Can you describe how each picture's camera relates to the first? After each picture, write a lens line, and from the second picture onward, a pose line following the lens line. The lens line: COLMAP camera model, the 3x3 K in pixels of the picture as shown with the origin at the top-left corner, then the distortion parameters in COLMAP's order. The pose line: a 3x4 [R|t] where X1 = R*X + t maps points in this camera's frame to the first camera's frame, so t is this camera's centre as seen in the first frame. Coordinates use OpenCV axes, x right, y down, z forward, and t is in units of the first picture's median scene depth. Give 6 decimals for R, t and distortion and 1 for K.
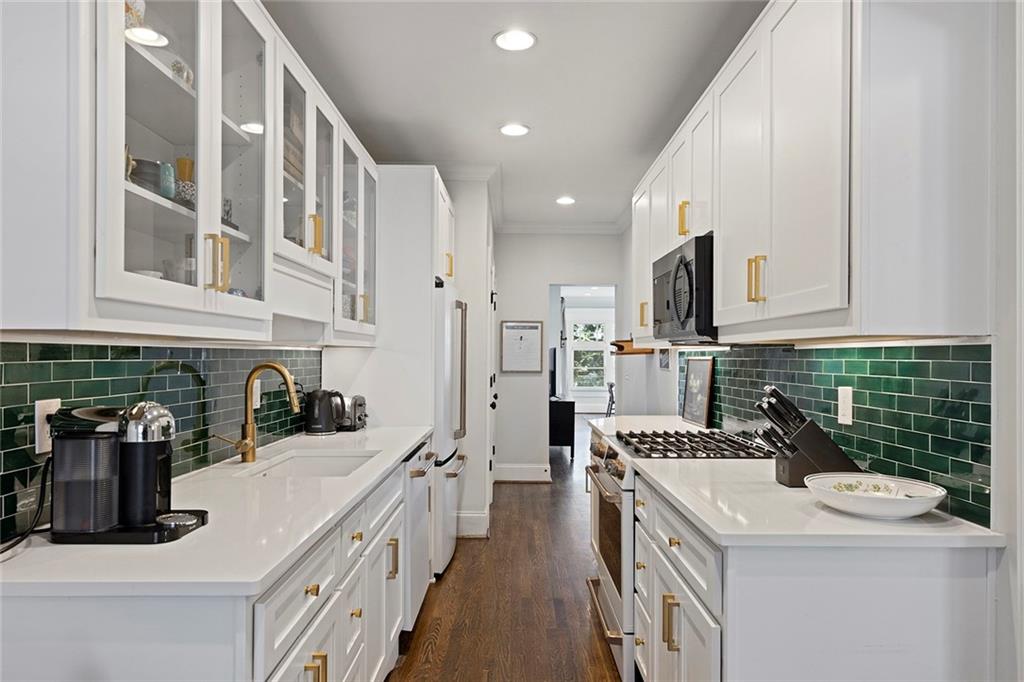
lens RADIAL K [[645.0, 0, 514.3], [0, 645.0, 347.7], [0, 0, 1]] dist [0.009246, -0.002704]
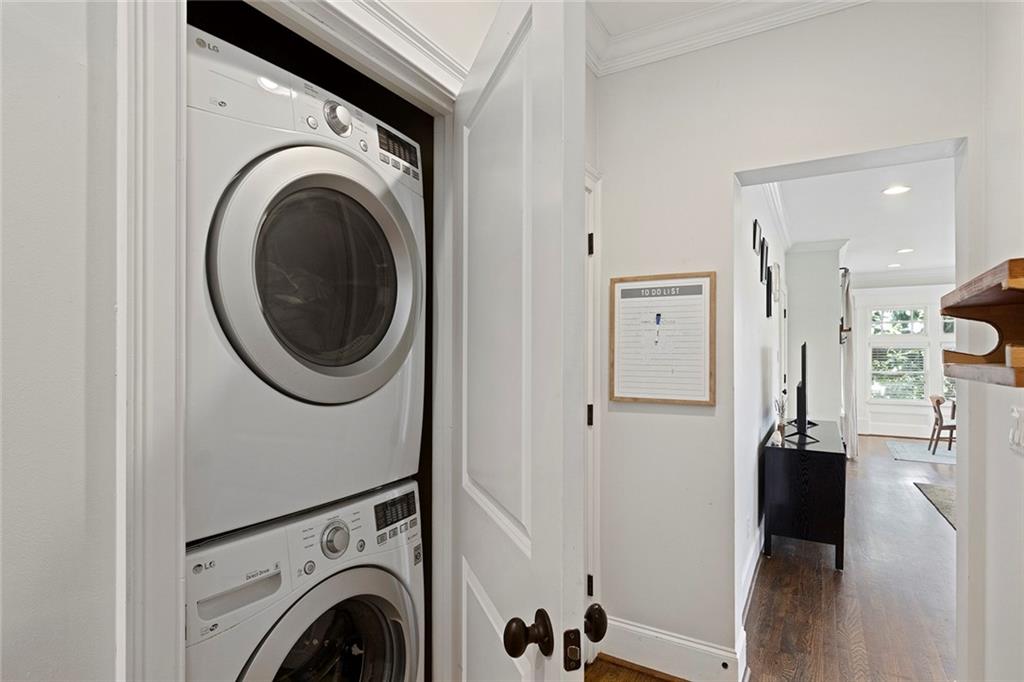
lens RADIAL K [[530.7, 0, 509.0], [0, 530.7, 347.6], [0, 0, 1]] dist [-0.010115, 0.000065]
pose [[0.861474, -0.006067, -0.507766, 0.249783], [0.007199, 0.999974, 0.000265, 0.006973], [0.507751, -0.003884, 0.861495, 1.691940]]
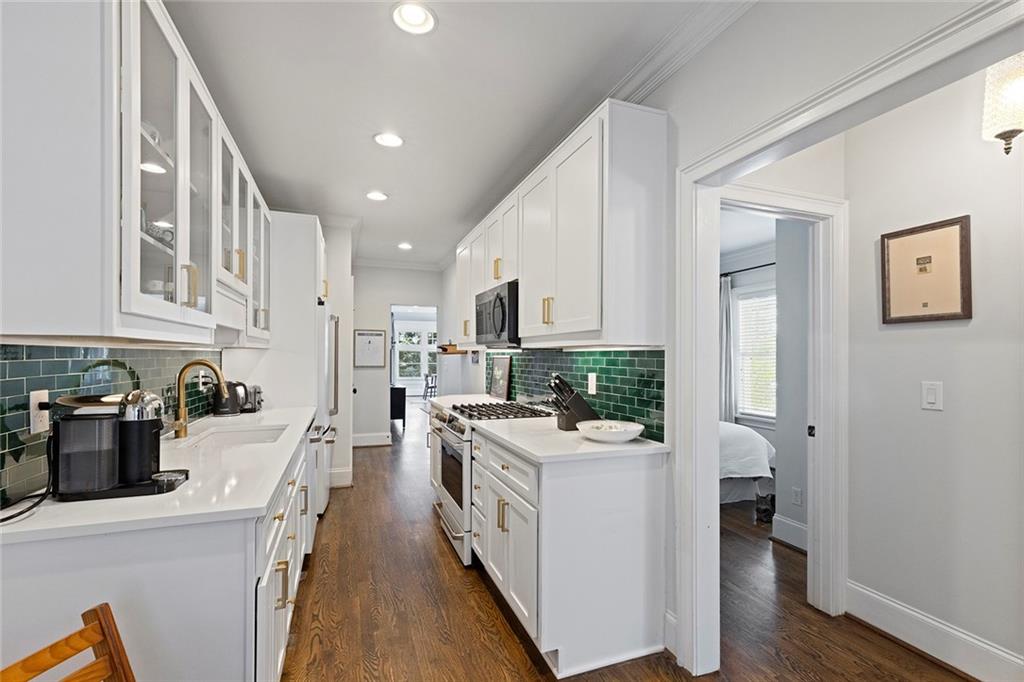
lens RADIAL K [[460.5, 0, 515.4], [0, 460.5, 348.9], [0, 0, 1]] dist [0.005615, -0.000753]
pose [[0.938087, 0.005205, 0.346360, -0.095429], [-0.005079, 0.999986, -0.001271, -0.002064], [-0.346362, -0.000567, 0.938101, -0.085370]]
